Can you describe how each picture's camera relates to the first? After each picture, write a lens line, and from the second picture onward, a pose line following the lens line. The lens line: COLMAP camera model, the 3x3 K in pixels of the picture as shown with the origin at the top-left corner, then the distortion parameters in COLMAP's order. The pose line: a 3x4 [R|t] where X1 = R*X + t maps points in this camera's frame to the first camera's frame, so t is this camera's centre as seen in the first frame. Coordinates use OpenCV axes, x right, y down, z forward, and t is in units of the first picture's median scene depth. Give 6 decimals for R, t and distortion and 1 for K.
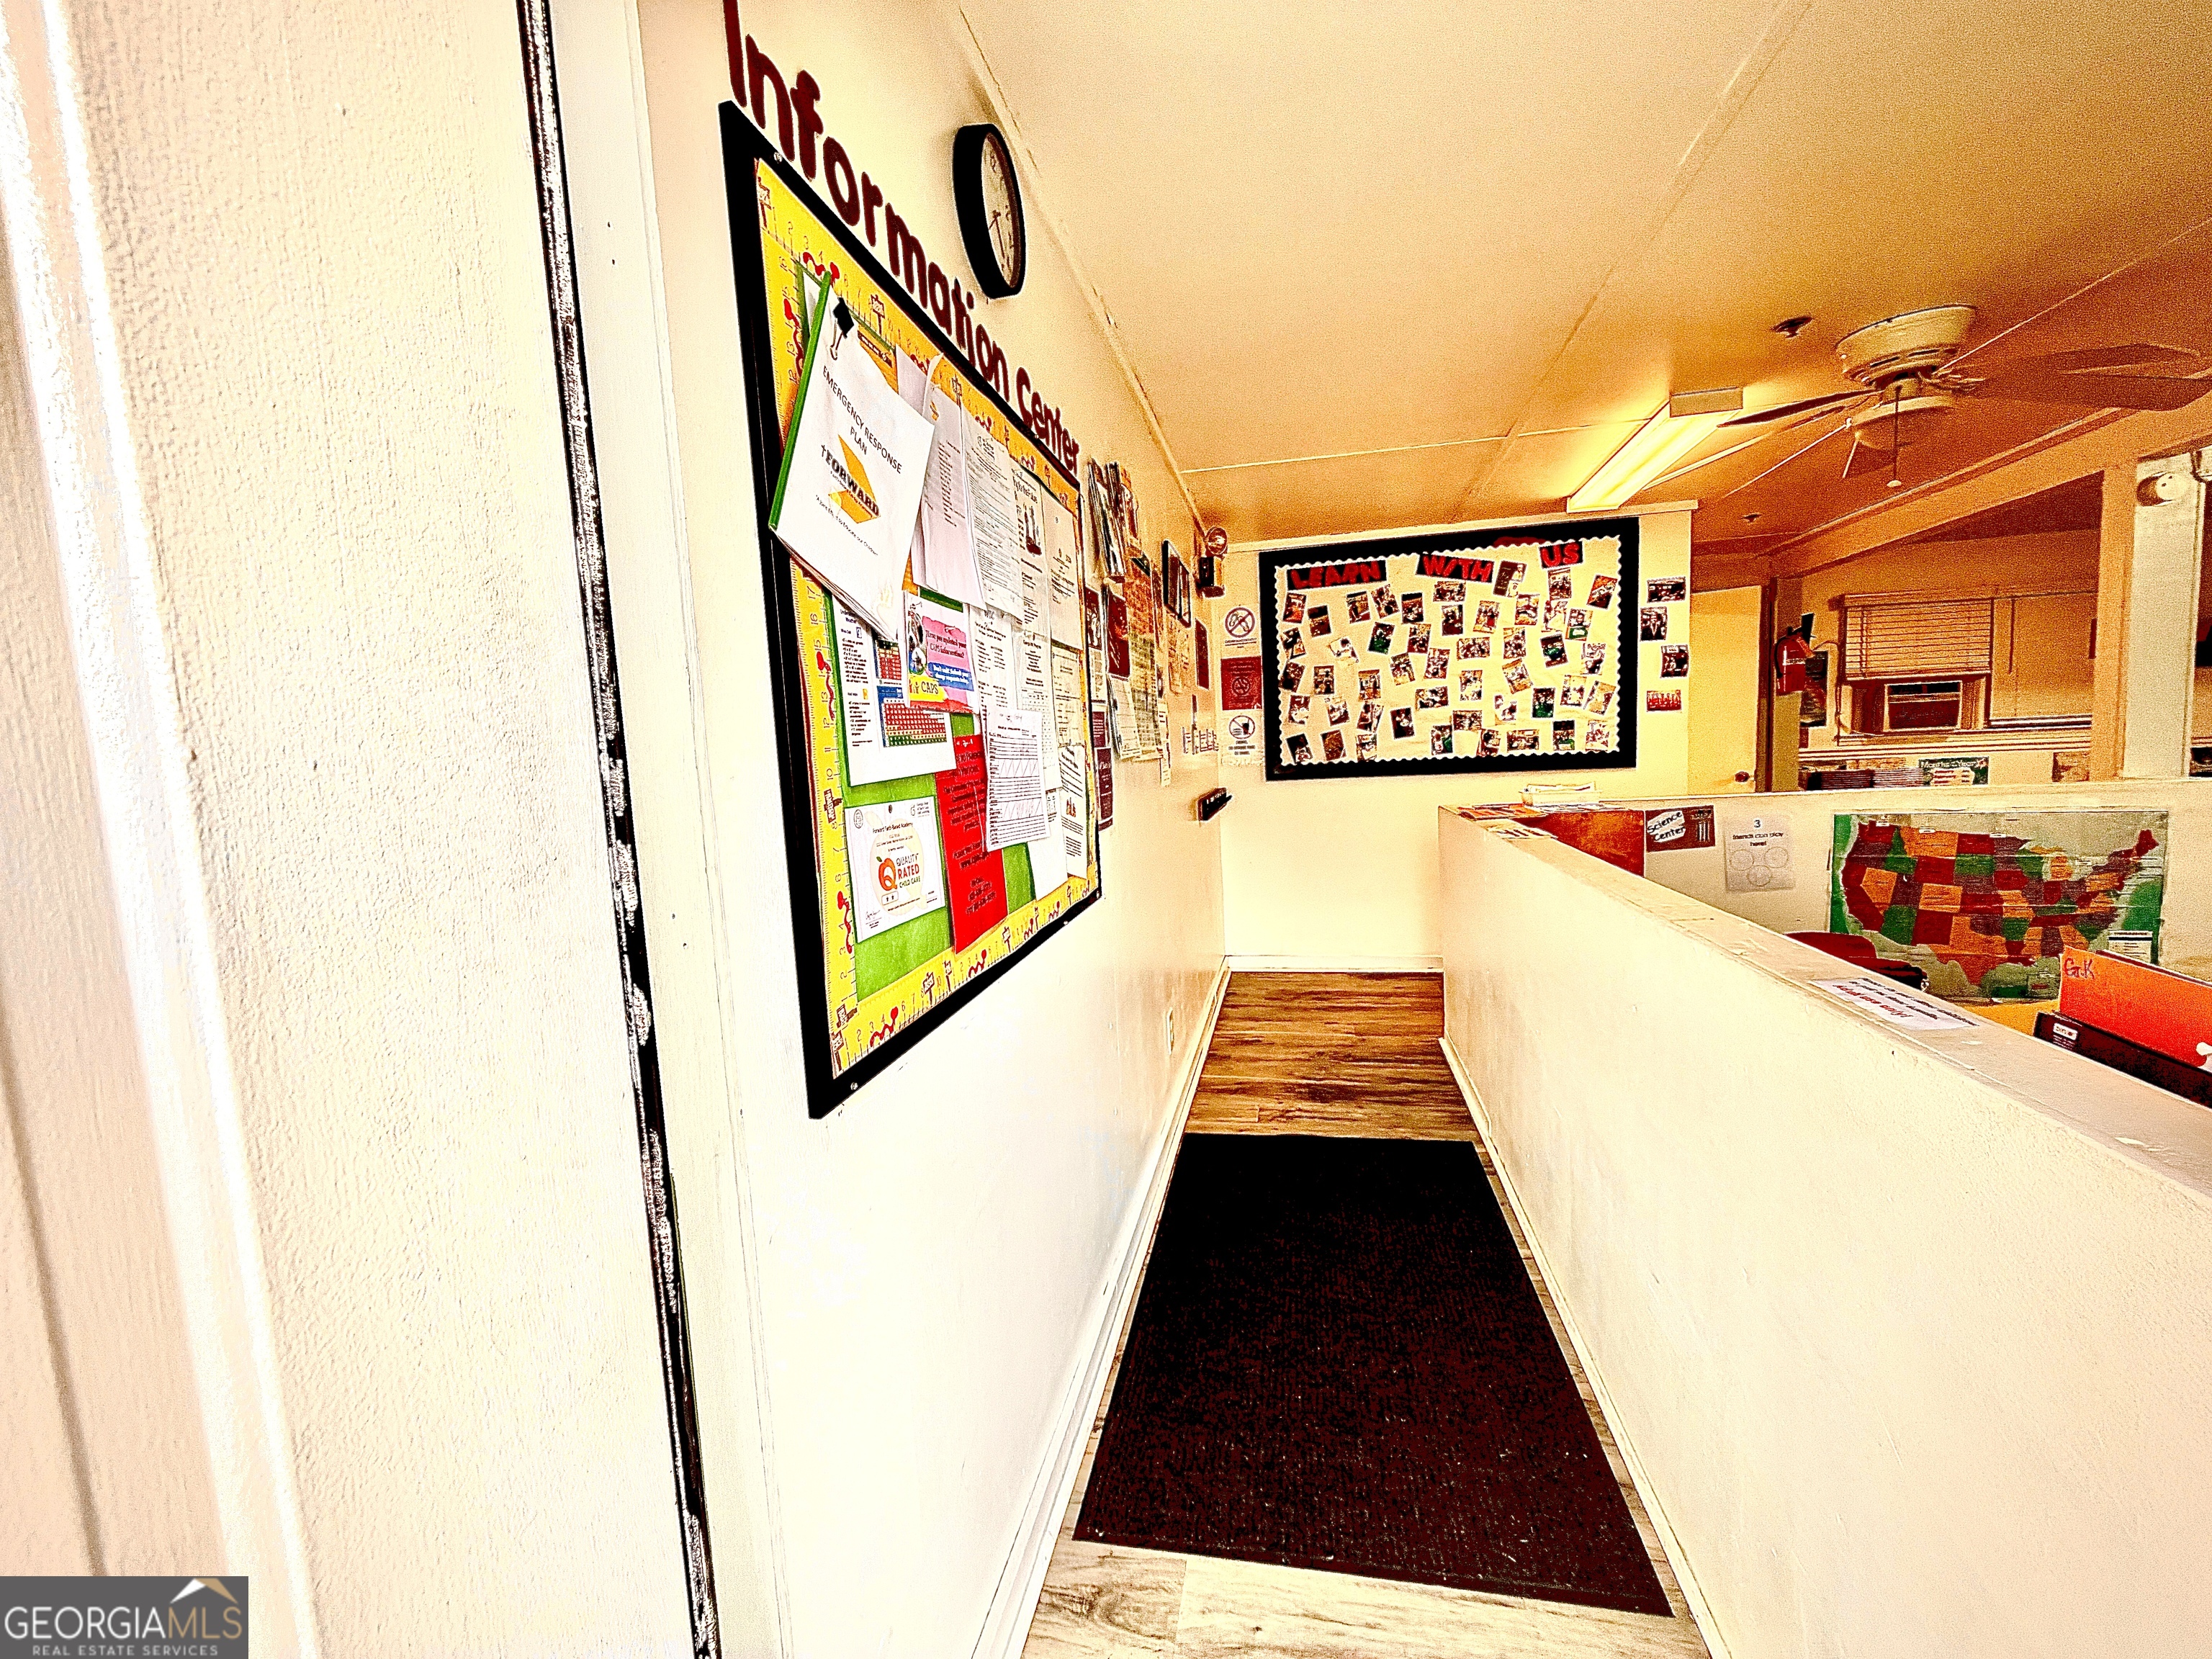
lens RADIAL K [[884.6, 0, 1120.9], [0, 884.6, 829.3], [0, 0, 1]] dist [0.001971, -0.000895]
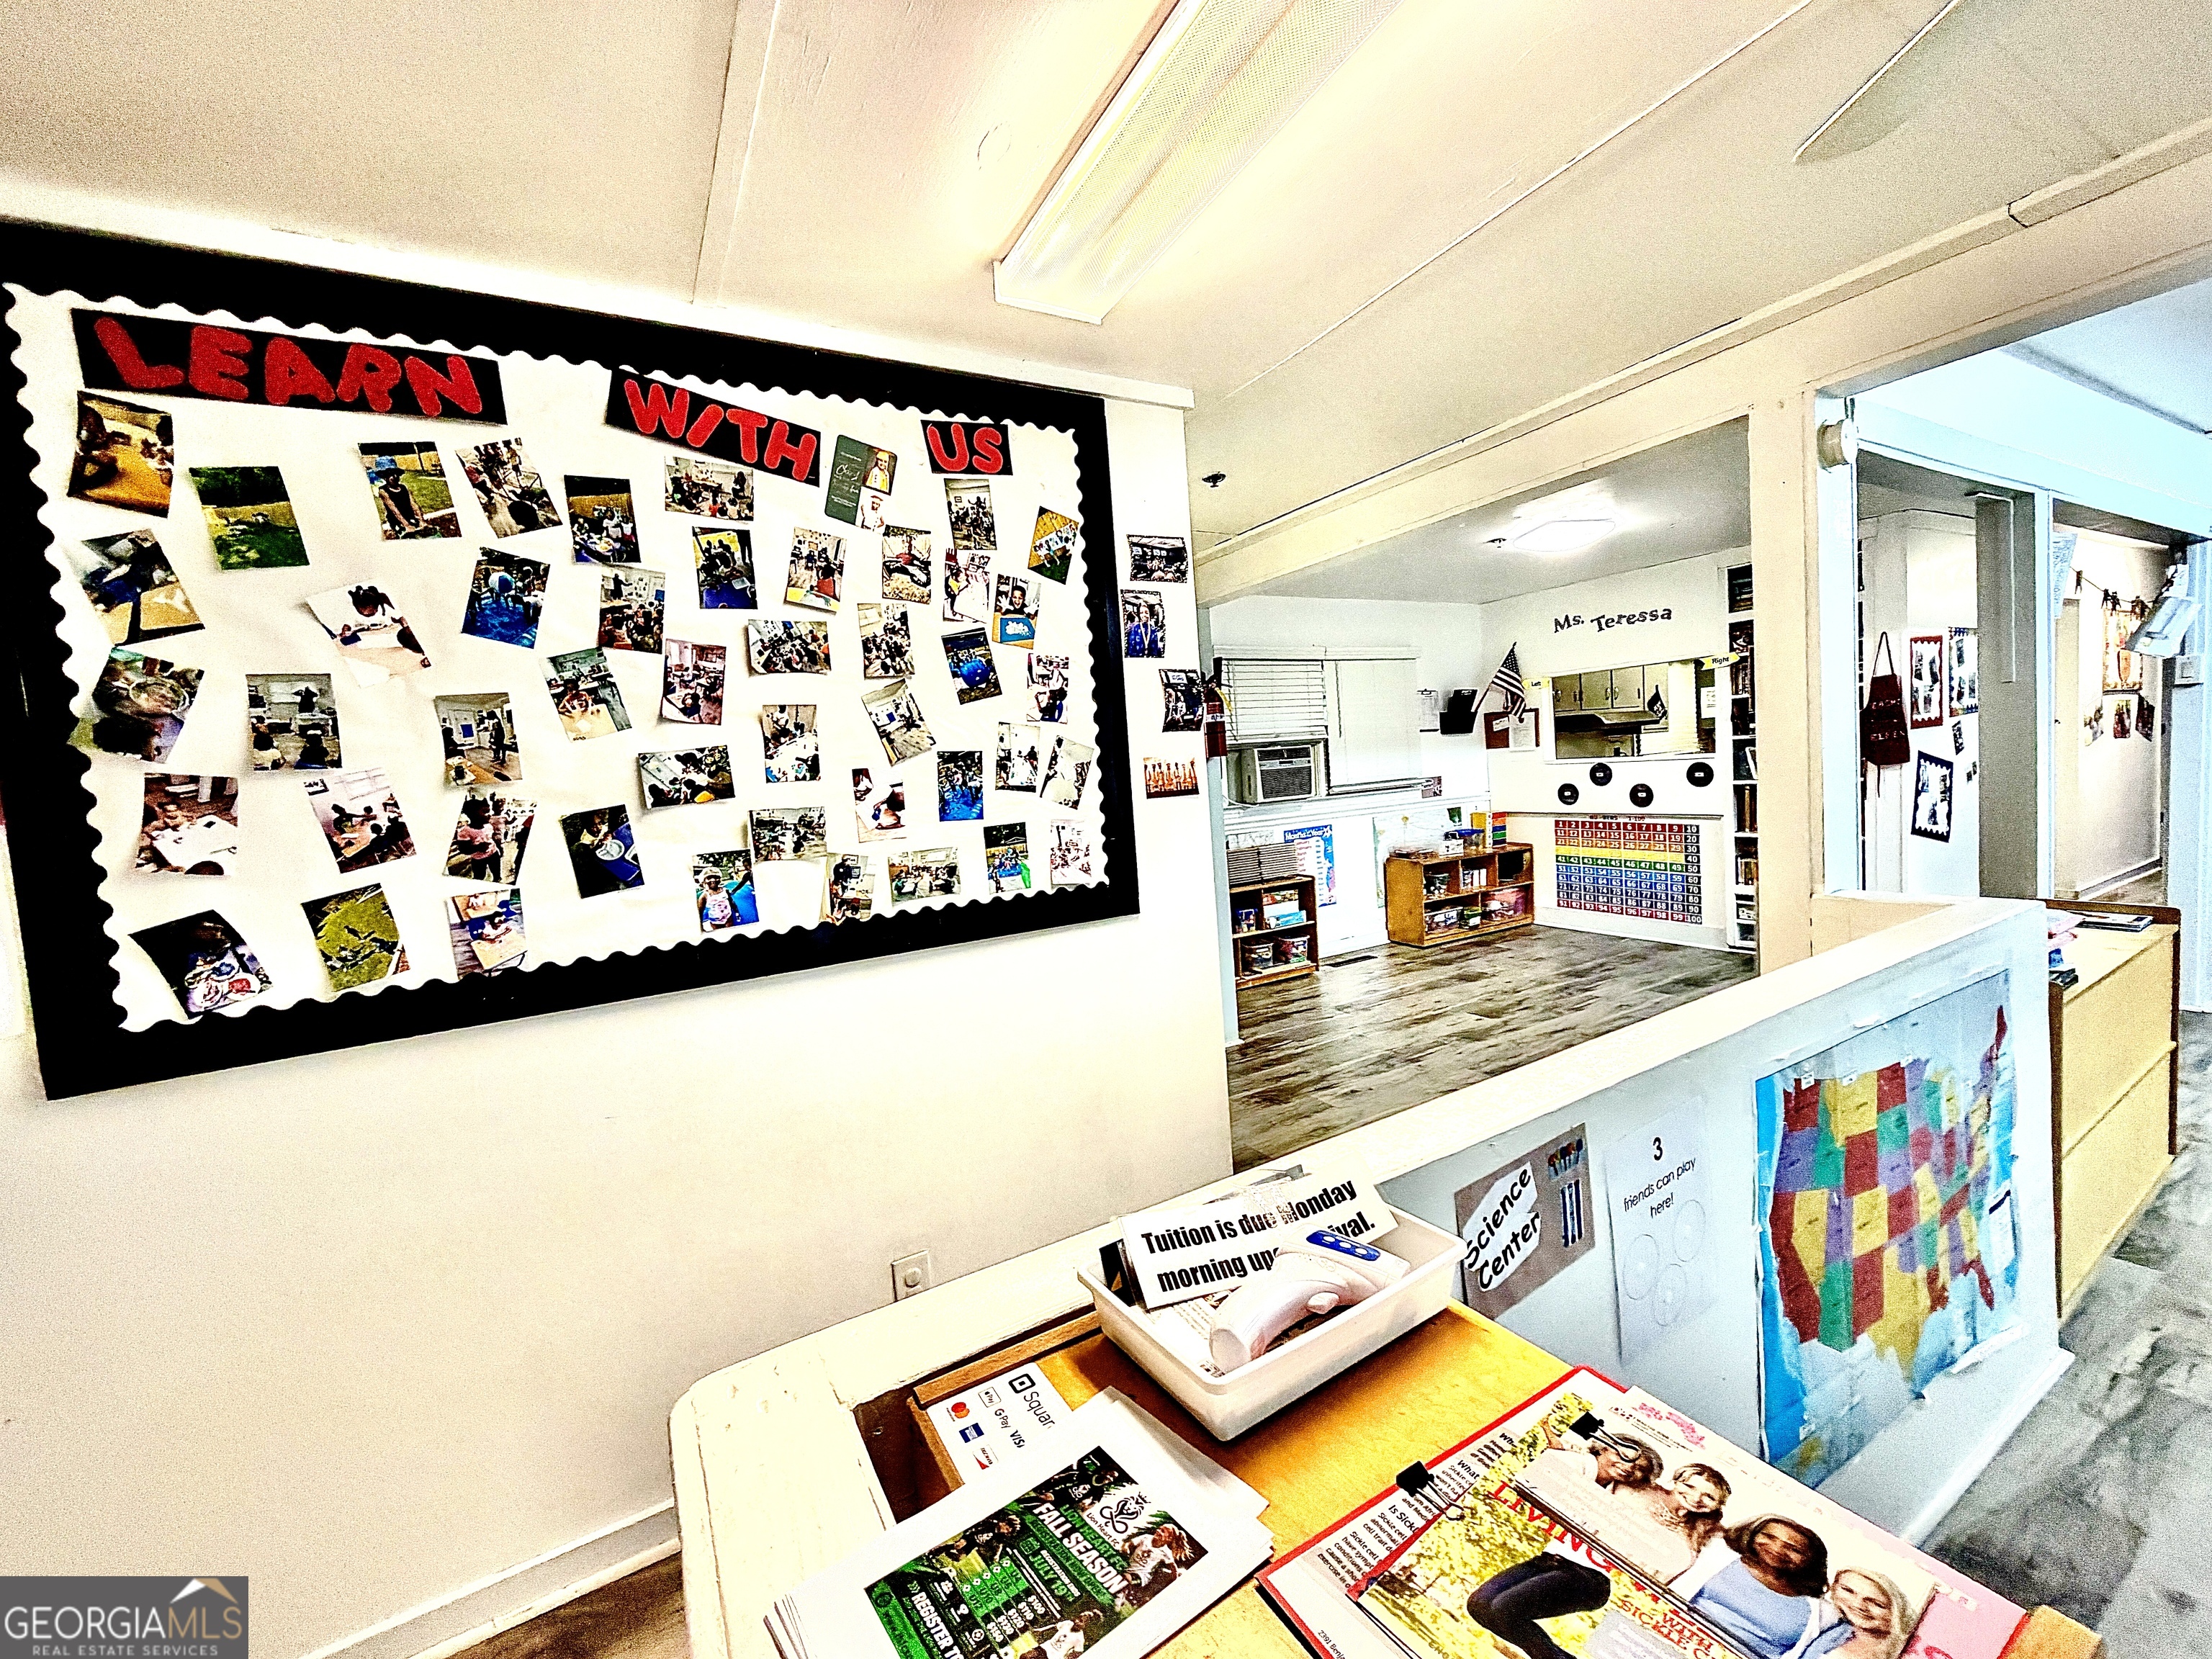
lens RADIAL K [[884.6, 0, 1109.6], [0, 884.6, 833.9], [0, 0, 1]] dist [0.001971, -0.000895]
pose [[0.751874, -0.057573, 0.656789, 0.243755], [0.099668, 0.994657, -0.026907, -0.098988], [-0.651730, 0.085692, 0.753595, 0.619992]]
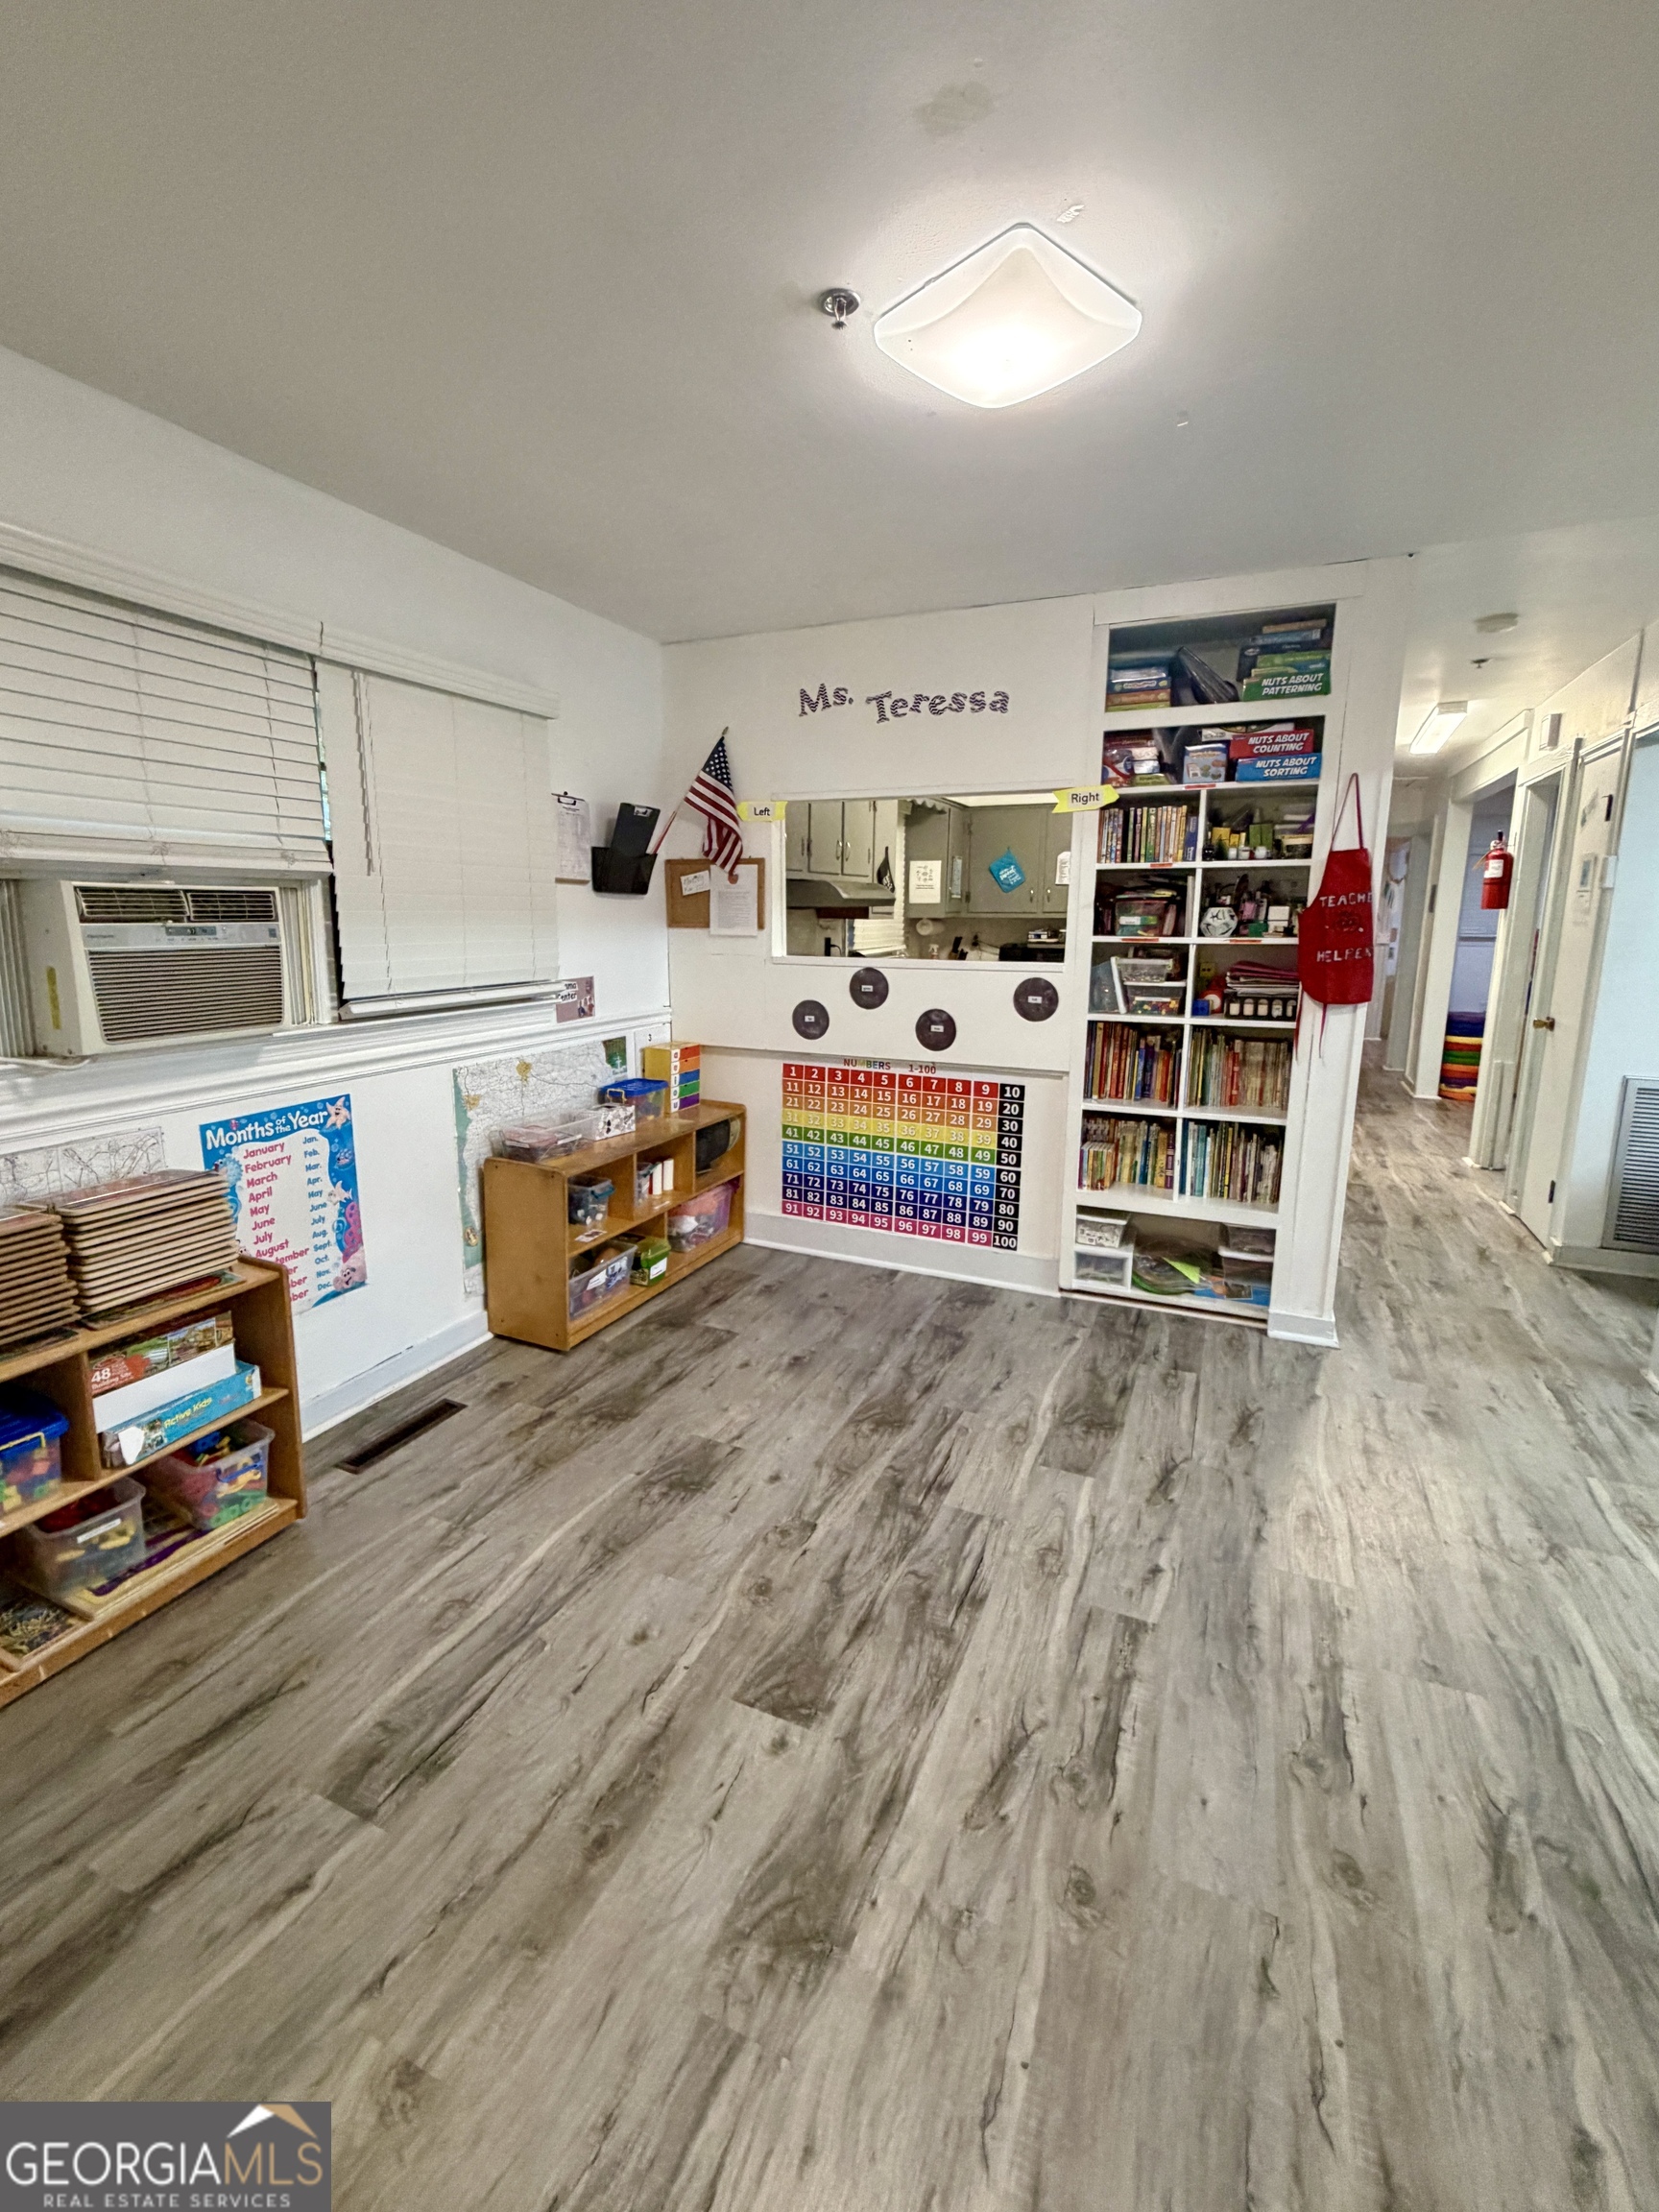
lens RADIAL K [[985.8, 0, 806.6], [0, 985.8, 1080.1], [0, 0, 1]] dist [-0.004697, -0.000291]
pose [[0.219806, -0.117941, 0.968388, 0.866816], [0.080710, 0.991460, 0.102431, -0.163705], [-0.972199, 0.055644, 0.227448, 1.006536]]
